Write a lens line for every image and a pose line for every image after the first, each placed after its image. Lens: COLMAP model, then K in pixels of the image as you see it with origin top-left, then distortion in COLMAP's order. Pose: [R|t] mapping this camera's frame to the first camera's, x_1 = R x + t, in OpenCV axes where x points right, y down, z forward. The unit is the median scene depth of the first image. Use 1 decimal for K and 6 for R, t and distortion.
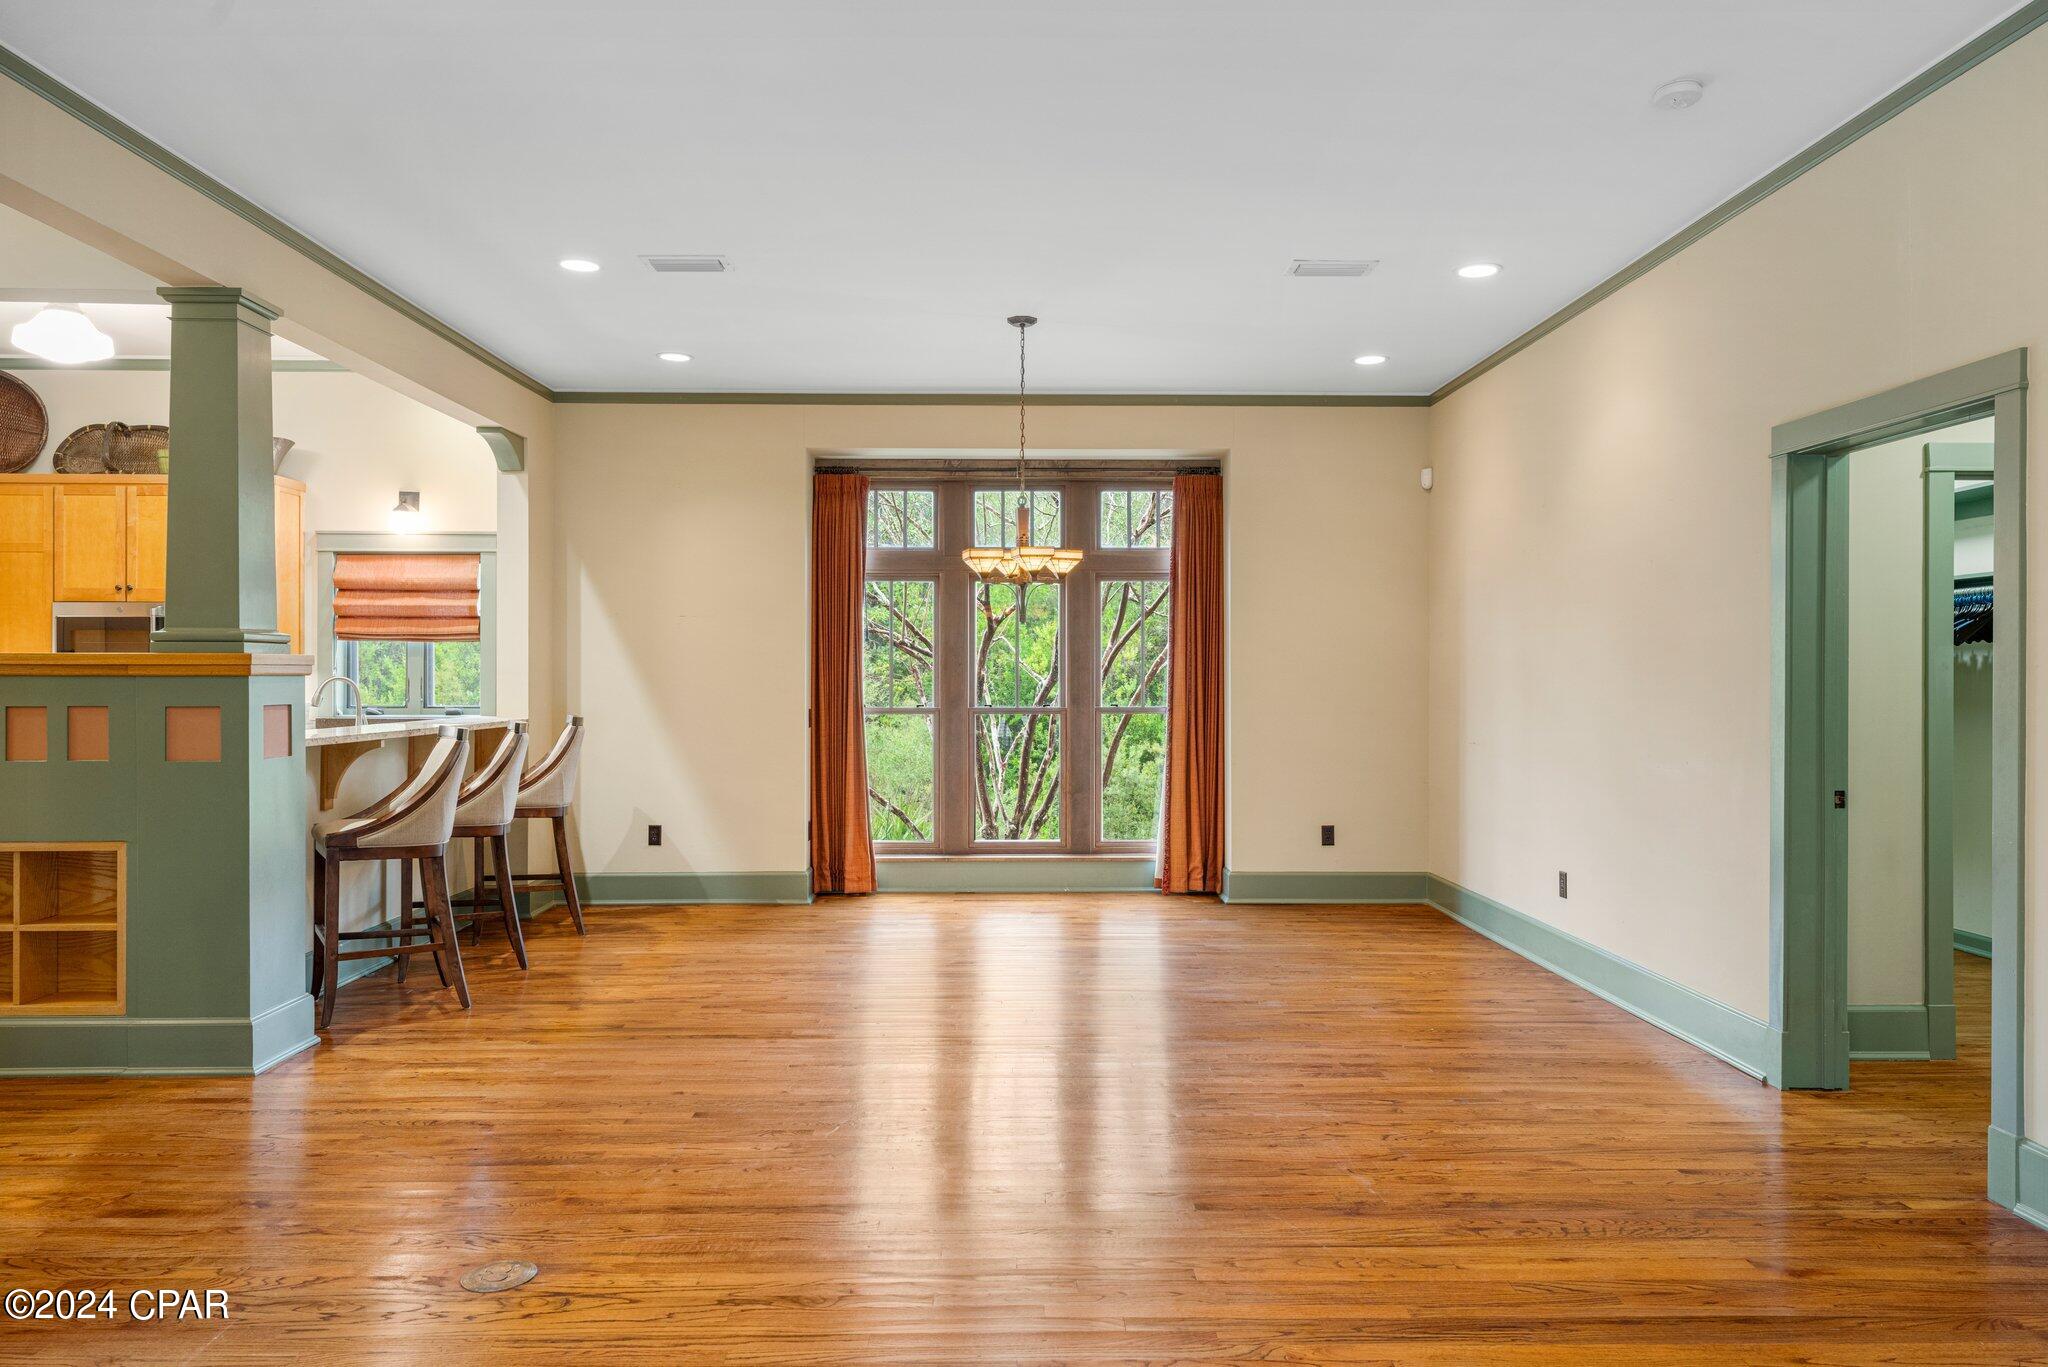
lens RADIAL K [[1375.6, 0, 1026.2], [0, 1375.6, 682.4], [0, 0, 1]] dist [0.003815, -0.000434]
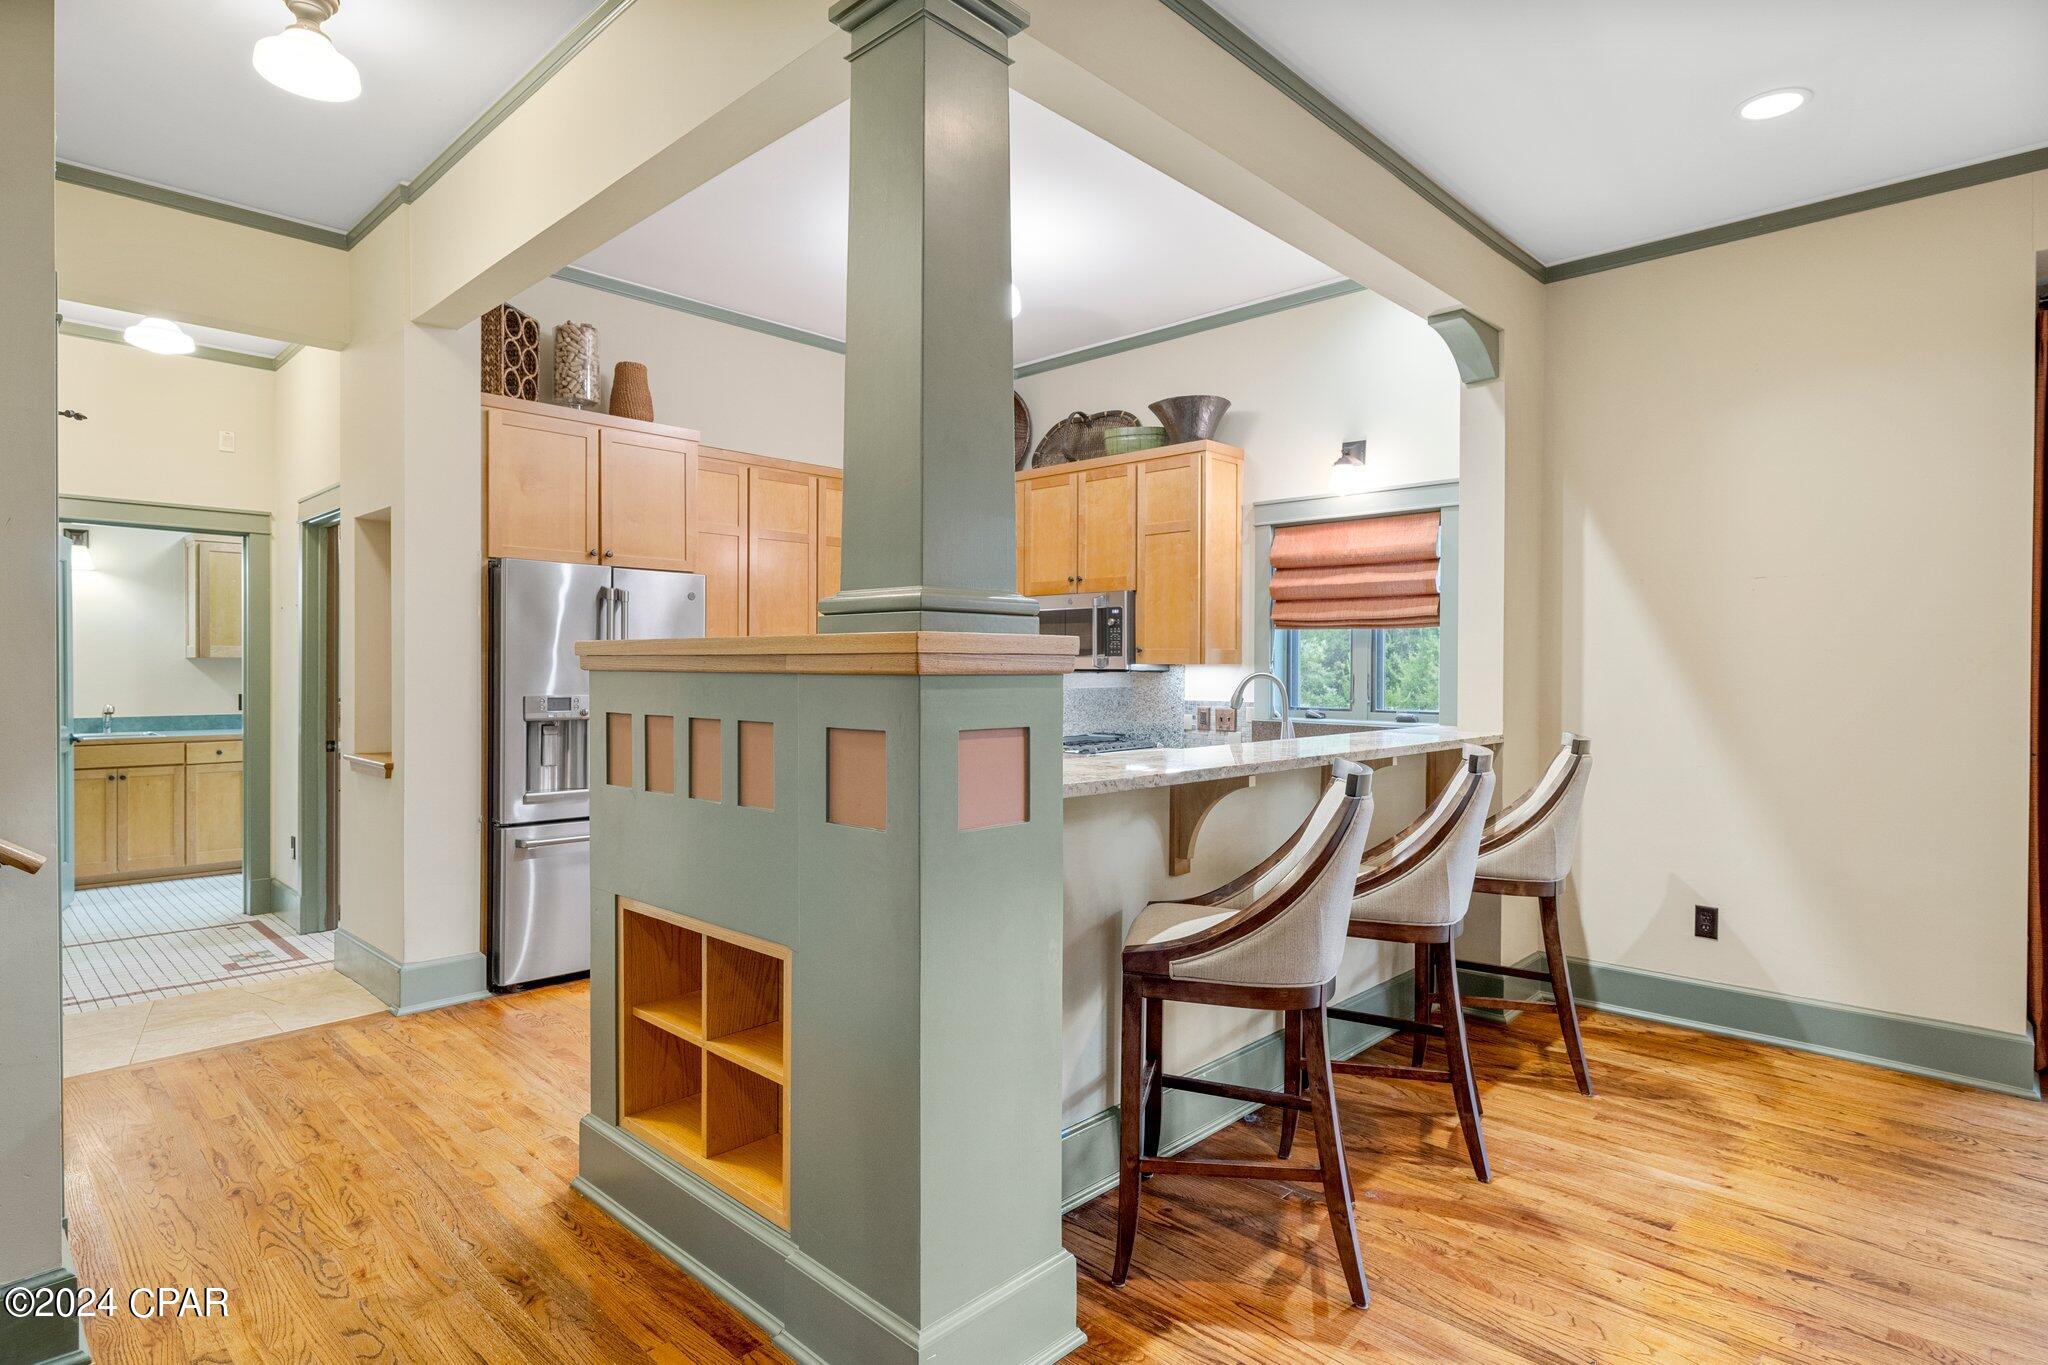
lens RADIAL K [[1065.7, 0, 1024.5], [0, 1065.7, 674.5], [0, 0, 1]] dist [0.000226, 0.000762]
pose [[0.706823, 0.006784, -0.707358, -0.154632], [-0.006174, 0.999975, 0.003421, -0.004182], [0.707363, 0.001950, 0.706848, 0.456500]]
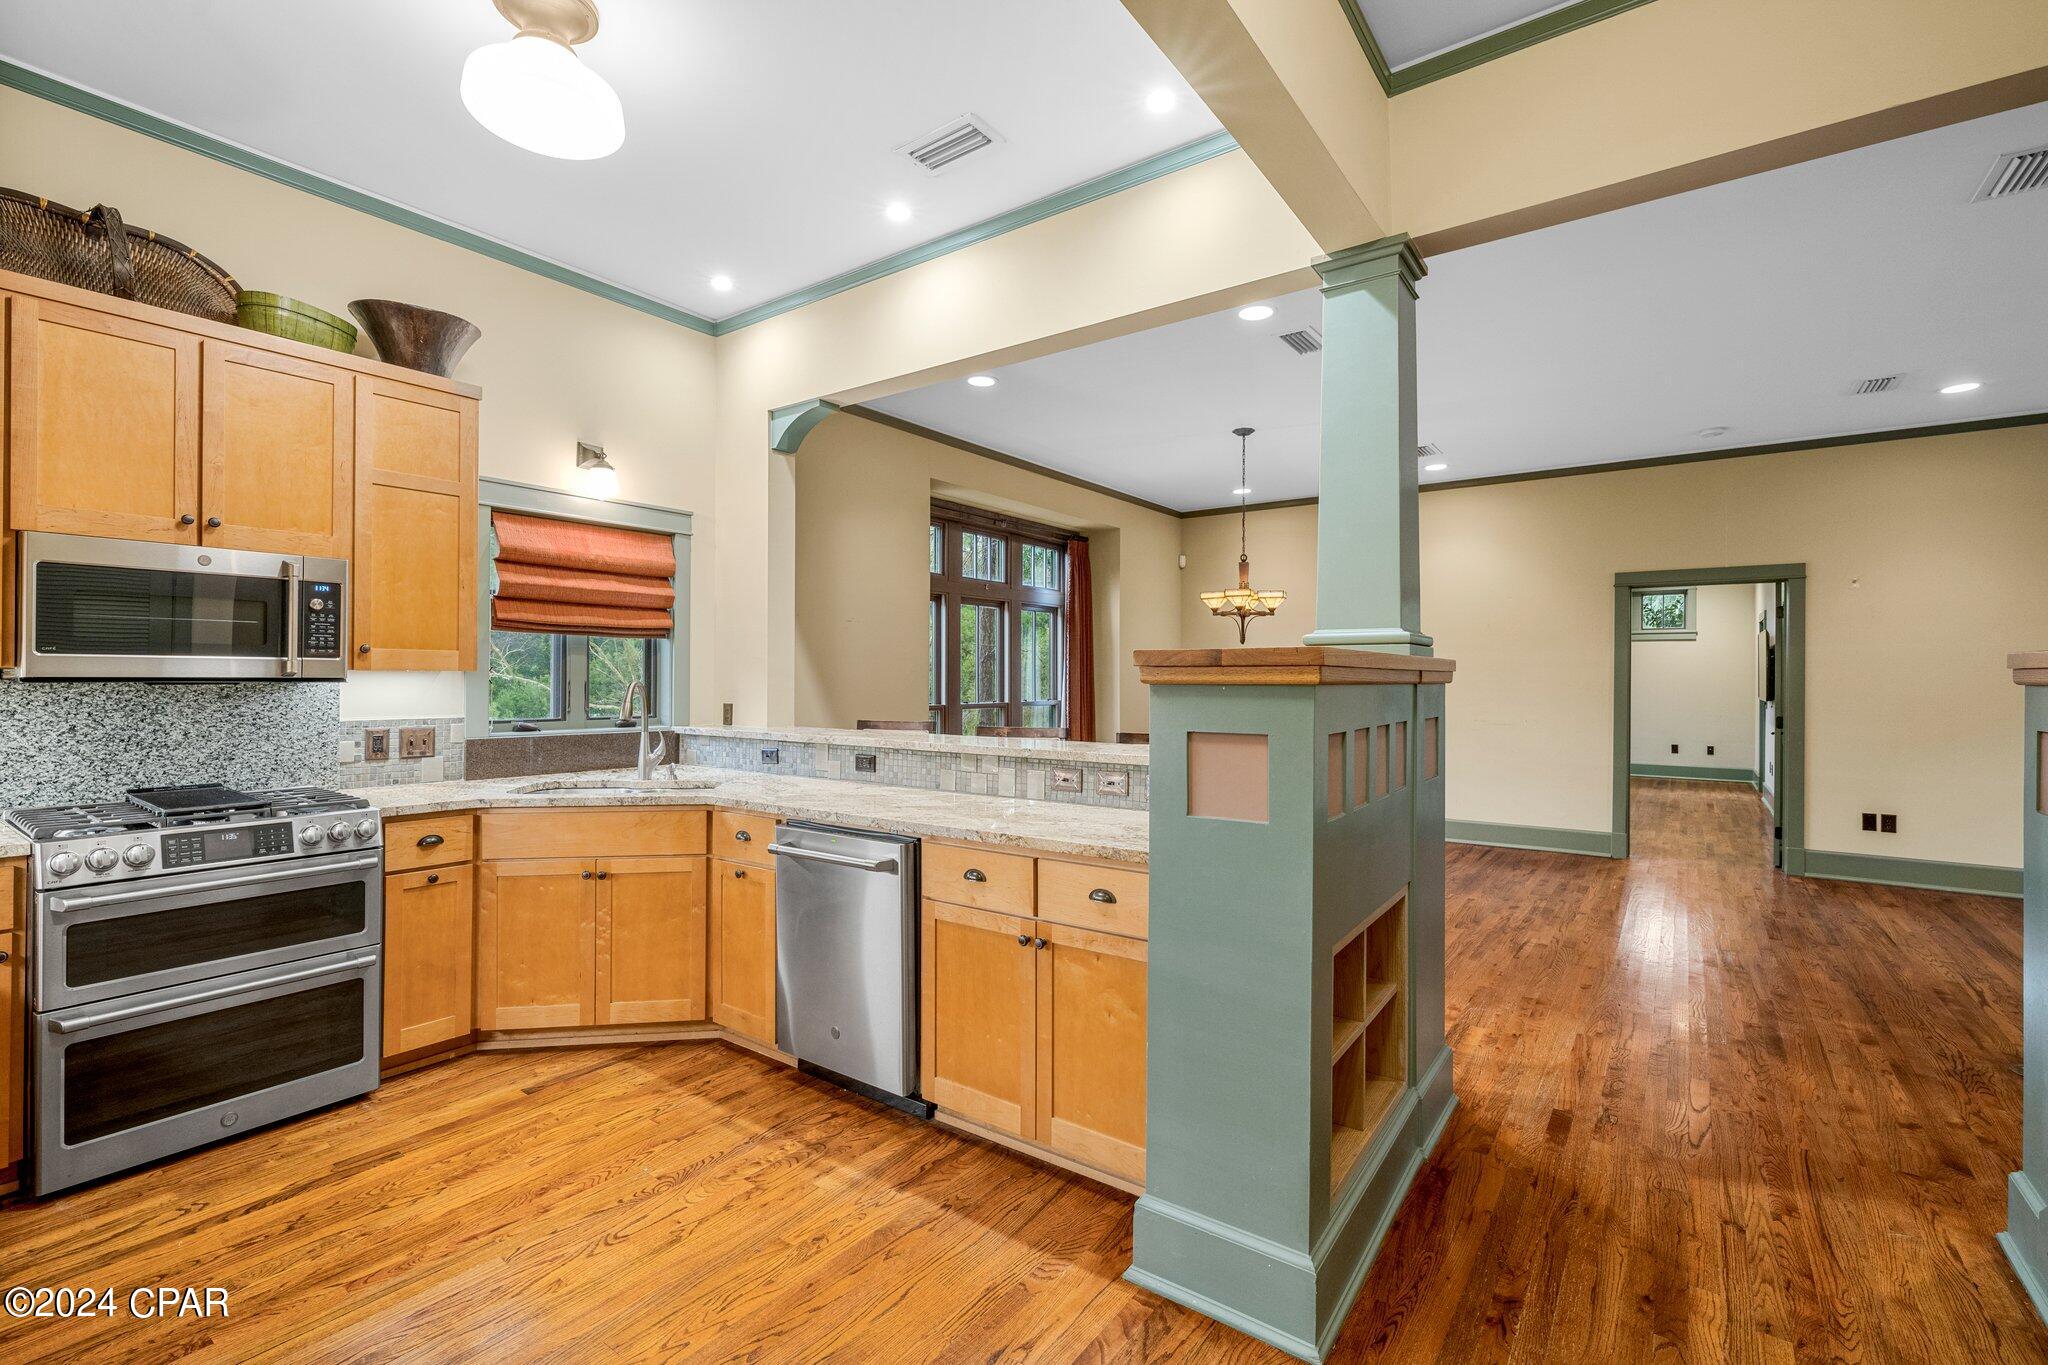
lens RADIAL K [[905.4, 0, 1028.5], [0, 905.4, 674.6], [0, 0, 1]] dist [0.000500, -0.000295]
pose [[0.601643, 0.003804, 0.798756, -0.760065], [0.000127, 0.999988, -0.004858, -0.005078], [-0.798765, 0.003024, 0.601635, 0.524684]]
